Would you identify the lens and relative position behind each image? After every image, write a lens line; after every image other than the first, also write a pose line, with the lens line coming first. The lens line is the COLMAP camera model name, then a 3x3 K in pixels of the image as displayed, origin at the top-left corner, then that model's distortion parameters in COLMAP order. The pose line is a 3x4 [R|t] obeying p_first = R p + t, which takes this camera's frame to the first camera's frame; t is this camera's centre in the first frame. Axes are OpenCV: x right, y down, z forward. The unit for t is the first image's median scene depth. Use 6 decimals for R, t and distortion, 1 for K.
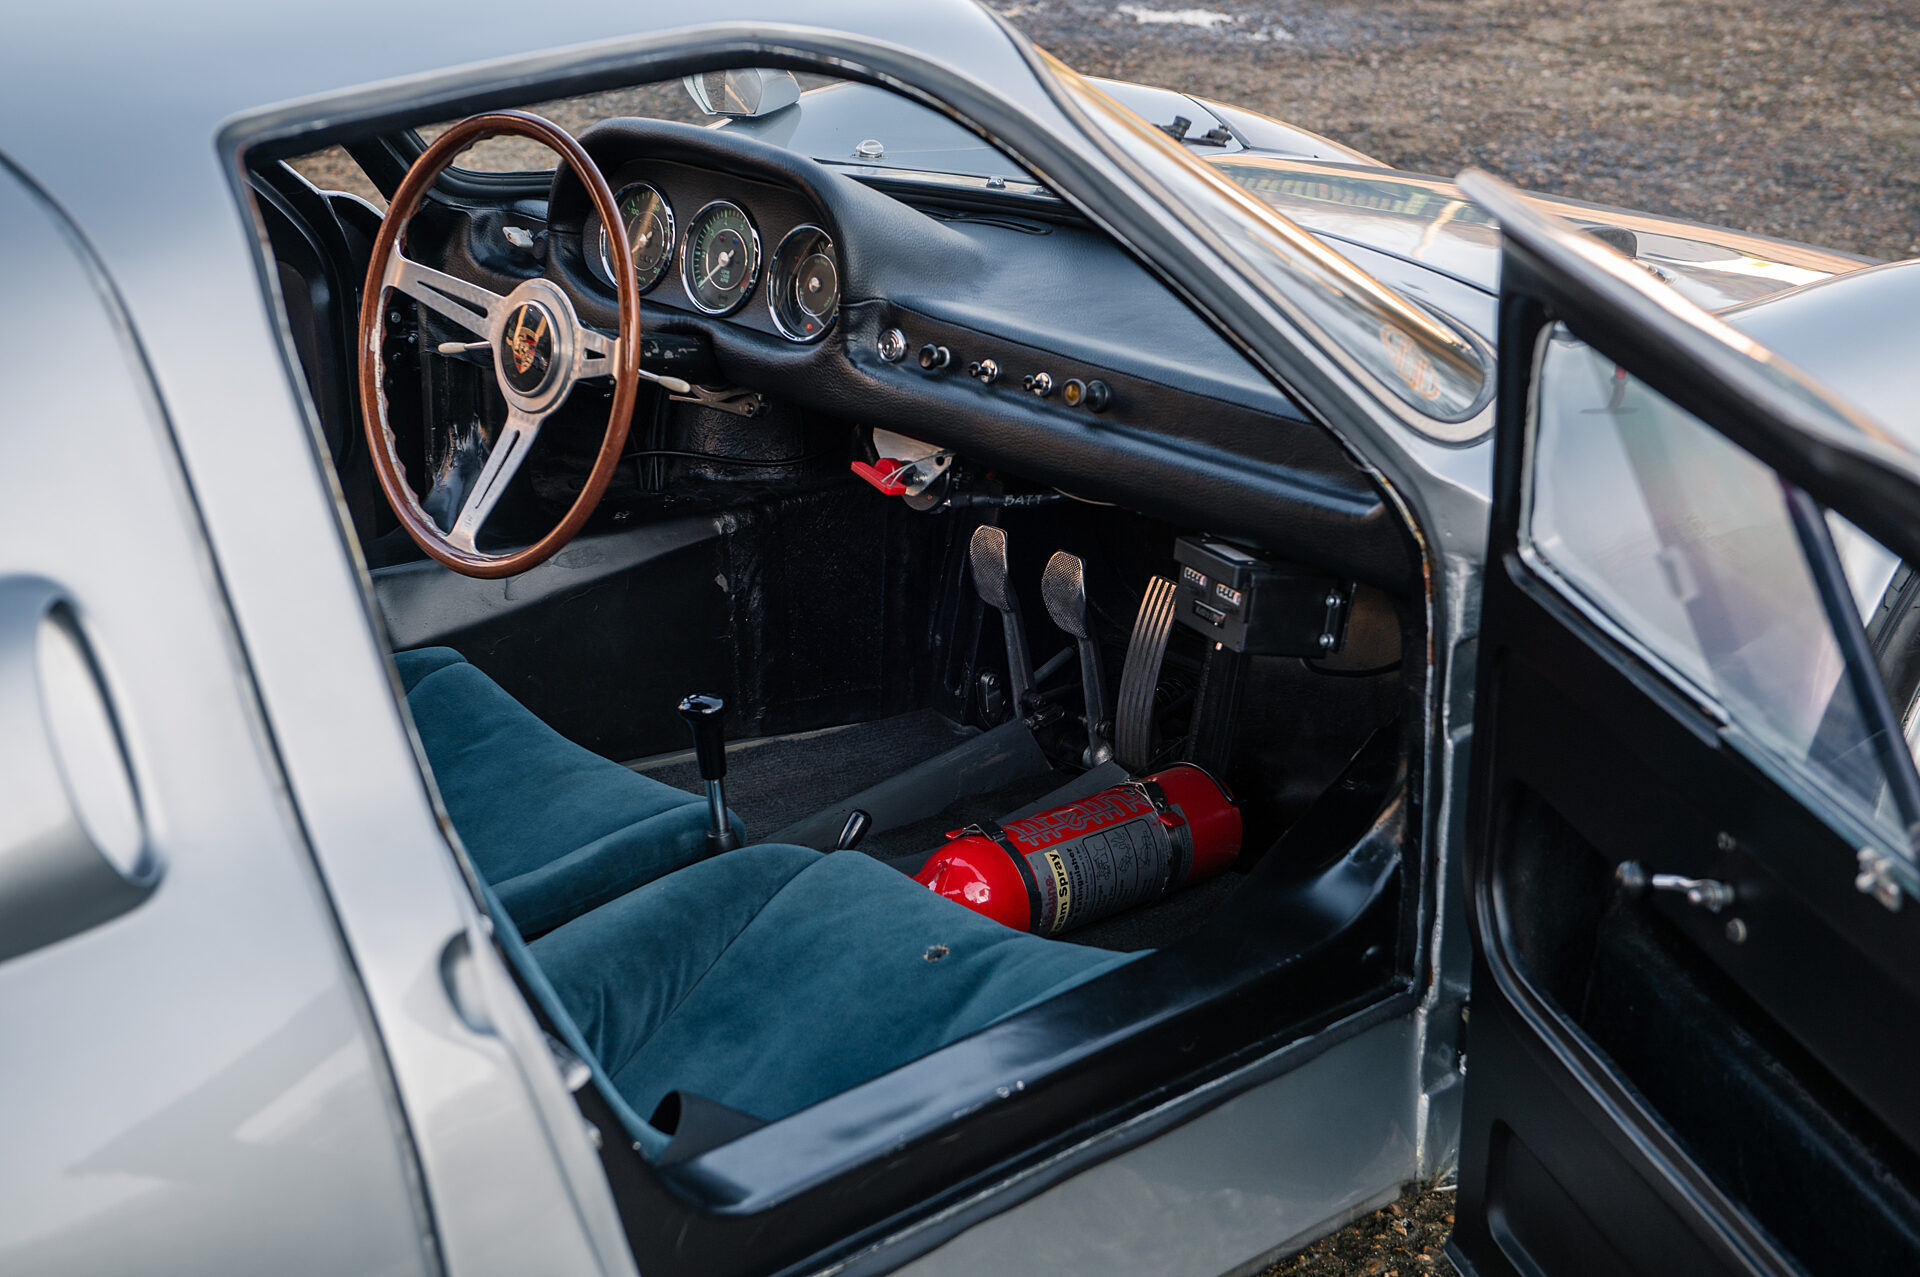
lens RADIAL K [[3536.3, 0, 960.0], [0, 3536.3, 638.5], [0, 0, 1]] dist [0.269011, 0.103044]
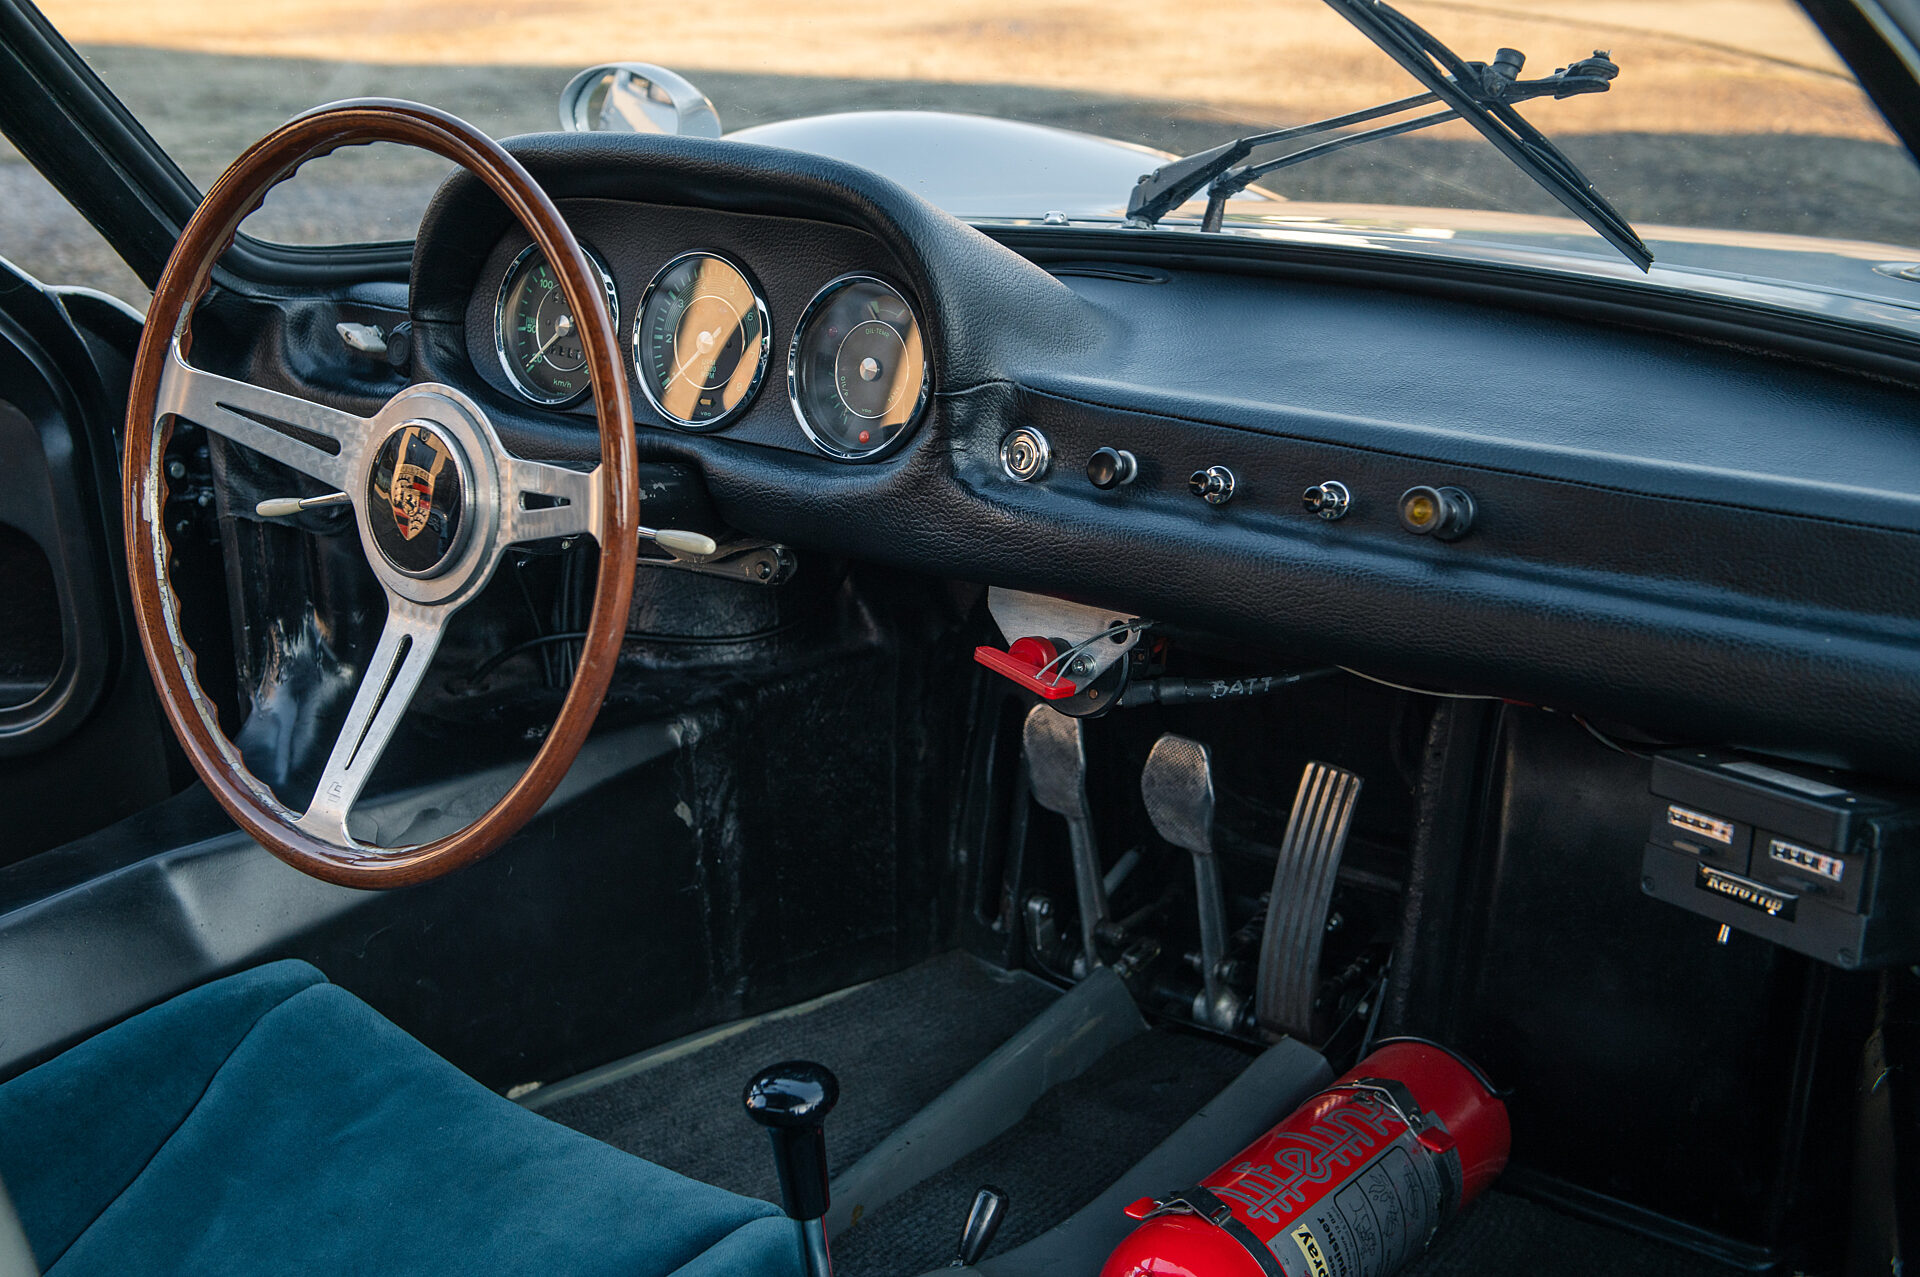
lens RADIAL K [[2456.9, 0, 960.0], [0, 2456.9, 638.5], [0, 0, 1]] dist [0.136259, 0.001042]
pose [[0.985663, -0.073243, 0.151996, -0.090216], [0.075901, 0.997046, -0.011751, -0.043154], [-0.150687, 0.023119, 0.988311, 0.536108]]
